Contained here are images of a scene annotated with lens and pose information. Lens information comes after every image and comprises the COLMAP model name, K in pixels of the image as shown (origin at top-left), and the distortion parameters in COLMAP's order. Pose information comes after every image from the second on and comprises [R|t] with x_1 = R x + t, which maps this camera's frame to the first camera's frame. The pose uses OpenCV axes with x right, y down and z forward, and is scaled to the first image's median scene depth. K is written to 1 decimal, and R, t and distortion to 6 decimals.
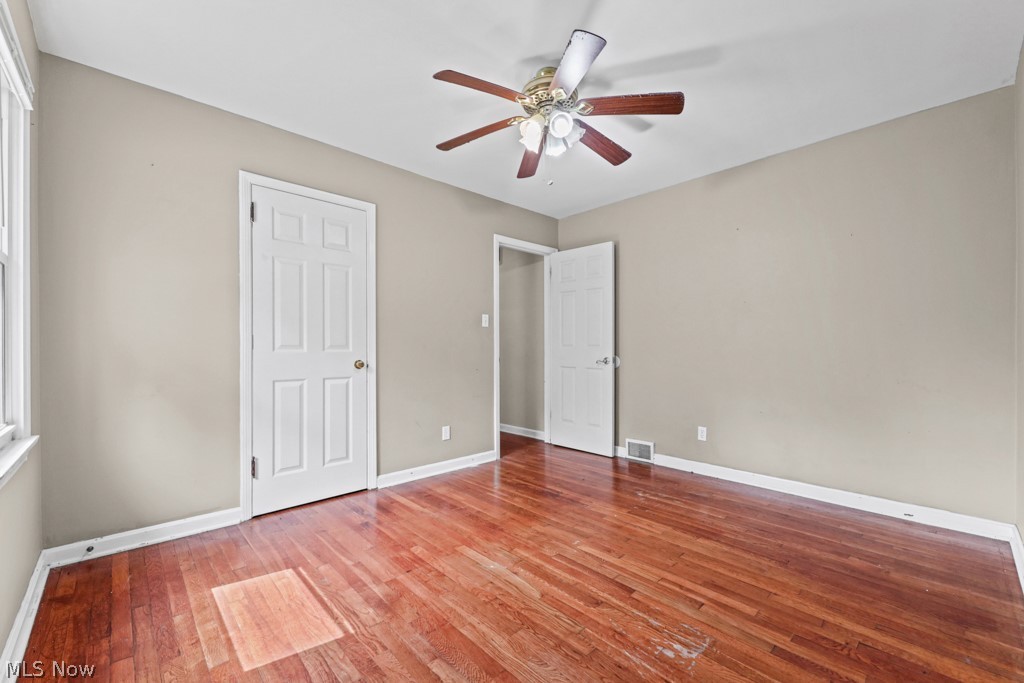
lens RADIAL K [[415.7, 0, 529.8], [0, 415.7, 355.7], [0, 0, 1]] dist [0.001601, -0.000011]
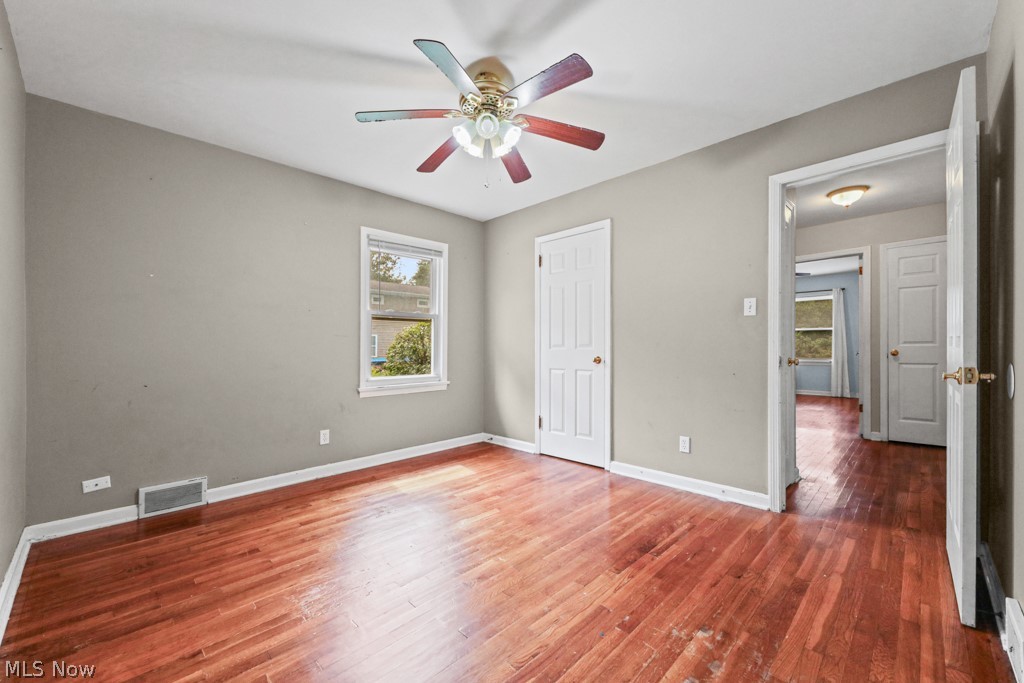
lens RADIAL K [[402.8, 0, 513.6], [0, 402.8, 351.4], [0, 0, 1]] dist [0.002368, -0.000218]
pose [[0.014519, 0.012628, -0.999815, 0.825929], [-0.008042, 0.999889, 0.012512, -0.018407], [0.999862, 0.007859, 0.014619, 0.835585]]
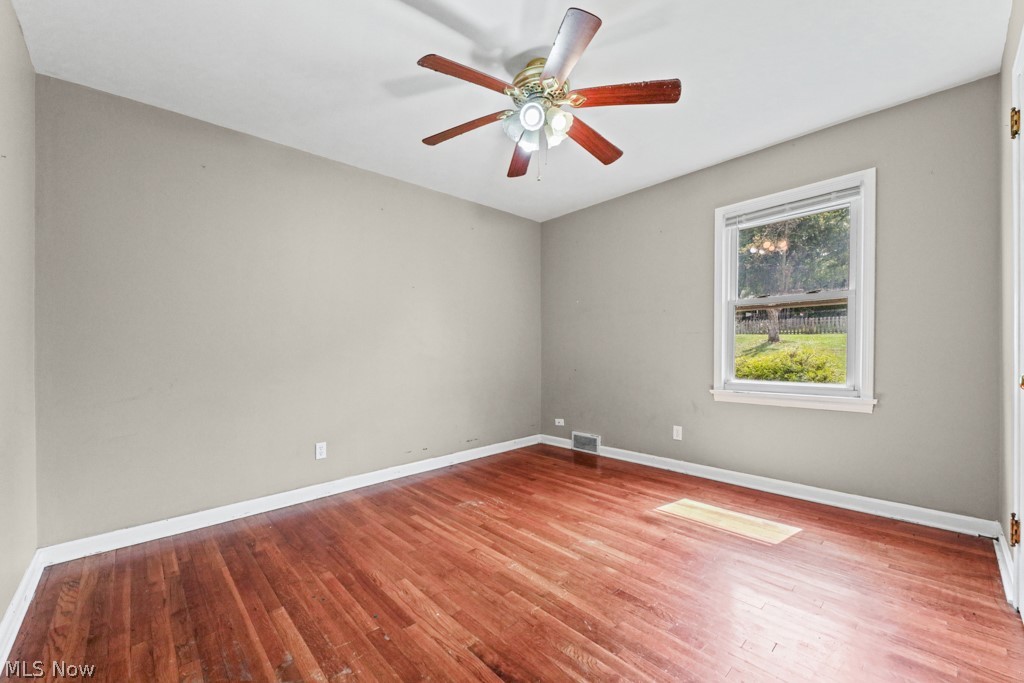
lens RADIAL K [[403.6, 0, 513.7], [0, 403.6, 345.9], [0, 0, 1]] dist [0.010918, -0.000083]
pose [[-0.999629, 0.019429, 0.019076, 0.066785], [0.019578, 0.999779, 0.007620, -0.027827], [-0.018923, 0.007991, -0.999789, 1.553982]]
